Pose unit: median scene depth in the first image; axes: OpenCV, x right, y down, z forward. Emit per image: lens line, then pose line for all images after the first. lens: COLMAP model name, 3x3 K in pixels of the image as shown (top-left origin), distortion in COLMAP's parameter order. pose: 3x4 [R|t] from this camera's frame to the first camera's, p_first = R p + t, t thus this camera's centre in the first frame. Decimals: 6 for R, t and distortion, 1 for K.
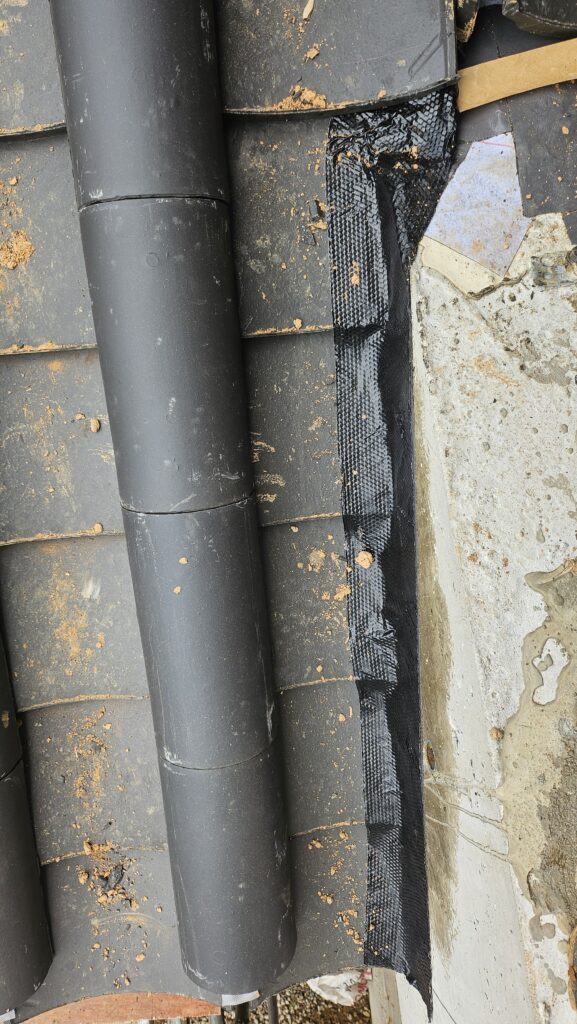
lens RADIAL K [[740.0, 0, 288.5], [0, 740.0, 512.0], [0, 0, 1]] dist [0.068246, -0.072330]
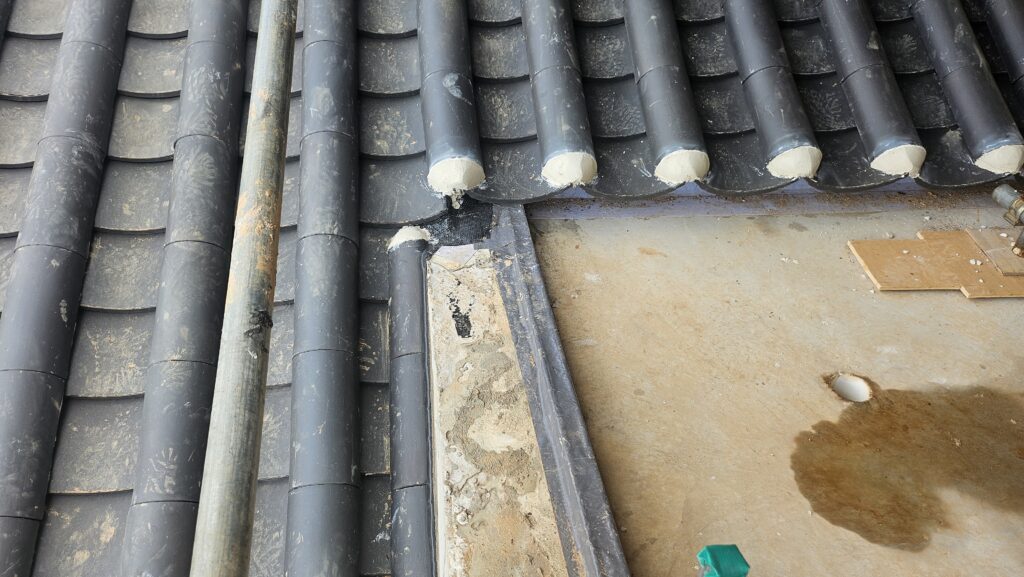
lens RADIAL K [[740.0, 0, 508.9], [0, 740.0, 281.7], [0, 0, 1]] dist [0.068246, -0.072330]
pose [[0.999692, -0.002644, 0.024685, 0.374717], [0.017911, 0.765304, -0.643419, 1.320593], [-0.017191, 0.643663, 0.765116, -0.860029]]
